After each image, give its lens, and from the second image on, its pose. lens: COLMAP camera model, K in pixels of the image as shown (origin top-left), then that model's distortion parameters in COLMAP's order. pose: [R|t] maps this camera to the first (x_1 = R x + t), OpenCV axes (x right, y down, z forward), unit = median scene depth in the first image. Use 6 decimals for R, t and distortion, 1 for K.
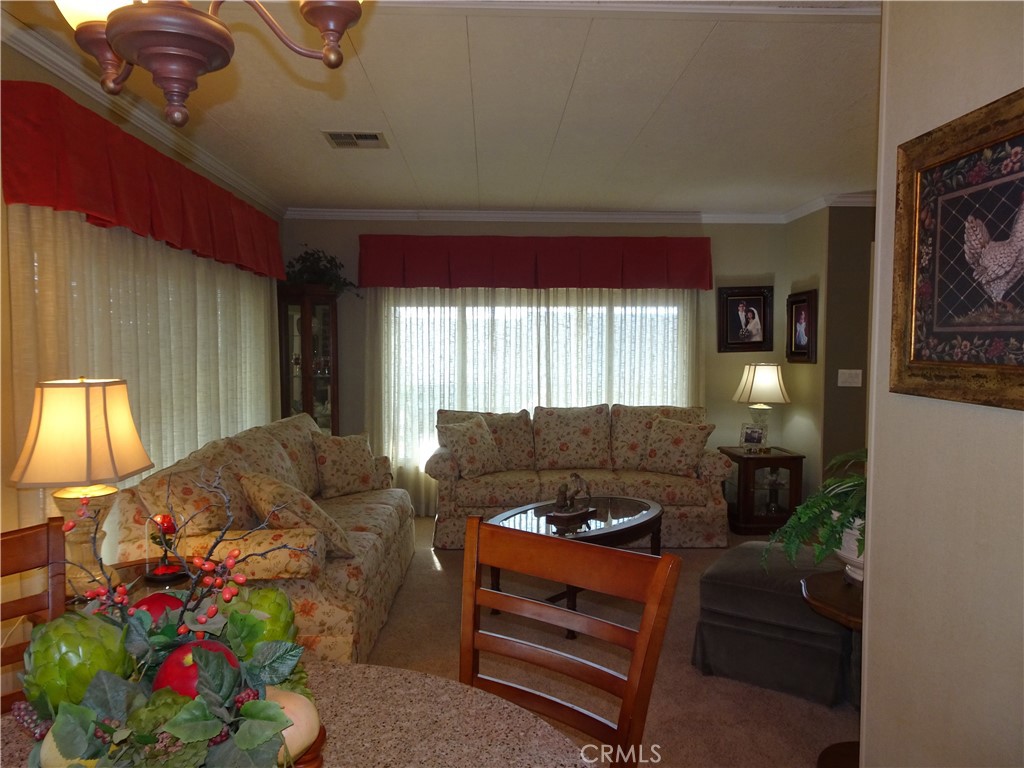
lens RADIAL K [[734.0, 0, 516.0], [0, 734.0, 386.5], [0, 0, 1]] dist [0.008361, 0.004493]
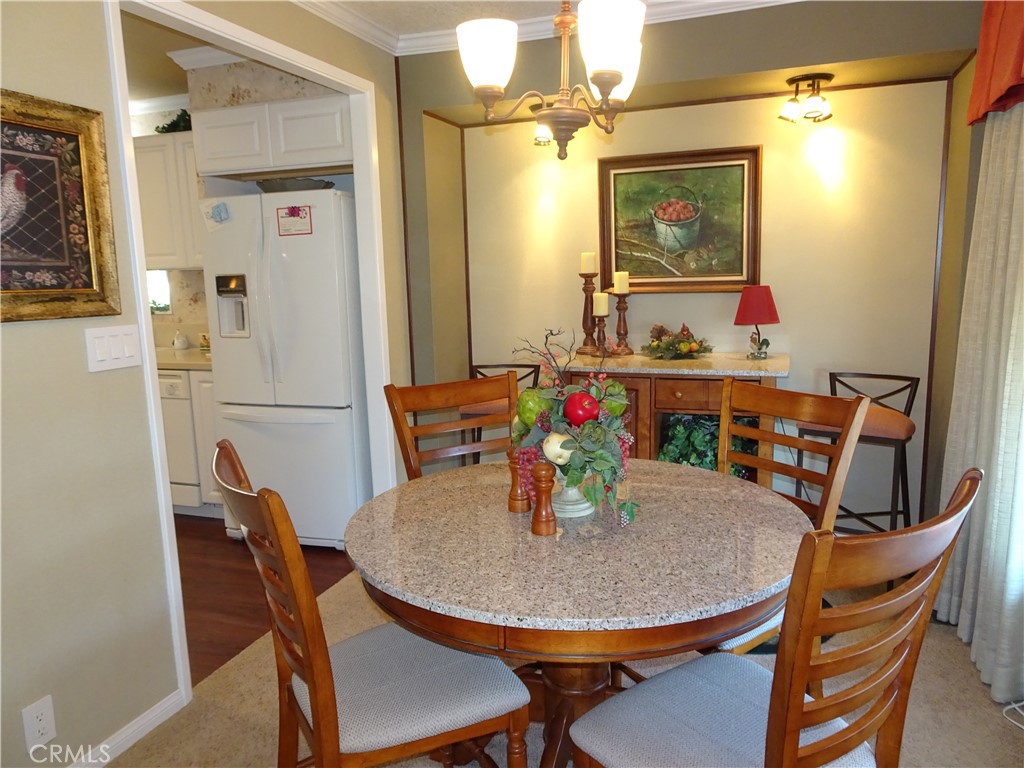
lens RADIAL K [[734.0, 0, 512.4], [0, 734.0, 385.6], [0, 0, 1]] dist [0.008361, 0.004493]
pose [[-0.926572, -0.039690, 0.374019, -0.206761], [0.043185, 0.976614, 0.210620, -0.030268], [-0.373631, 0.211306, -0.903189, 0.557466]]
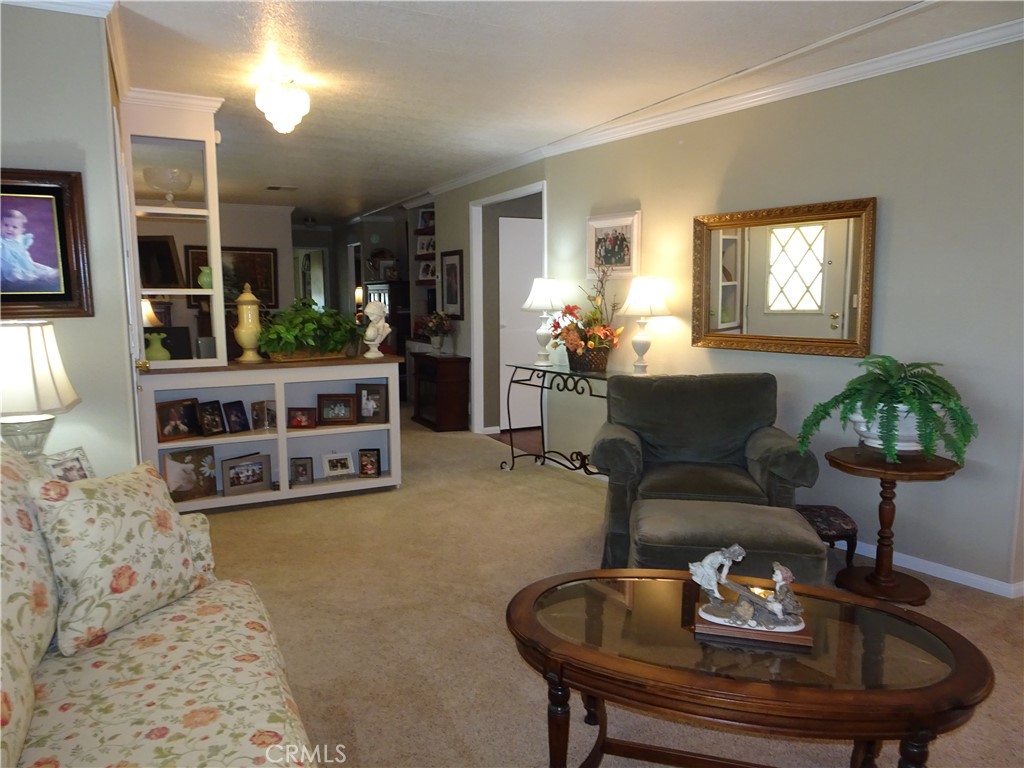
lens RADIAL K [[734.0, 0, 510.0], [0, 734.0, 385.8], [0, 0, 1]] dist [0.008361, 0.004493]
pose [[-0.401345, -0.117689, 0.908335, -0.239035], [0.050538, 0.987354, 0.150258, -0.054490], [-0.914532, 0.106211, -0.390321, 1.104318]]
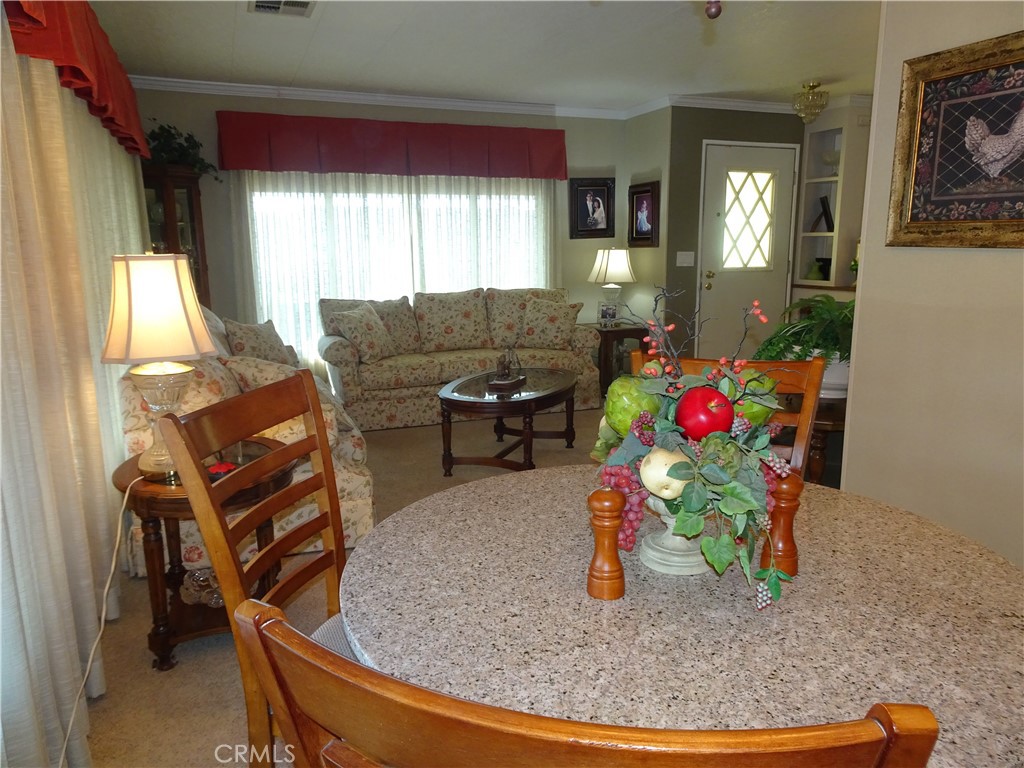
lens RADIAL K [[734.0, 0, 517.3], [0, 734.0, 385.7], [0, 0, 1]] dist [0.008361, 0.004493]
pose [[0.941864, -0.073041, 0.327959, -0.230485], [0.028087, 0.989785, 0.139775, 0.020020], [-0.334819, -0.122438, 0.934294, -0.037791]]
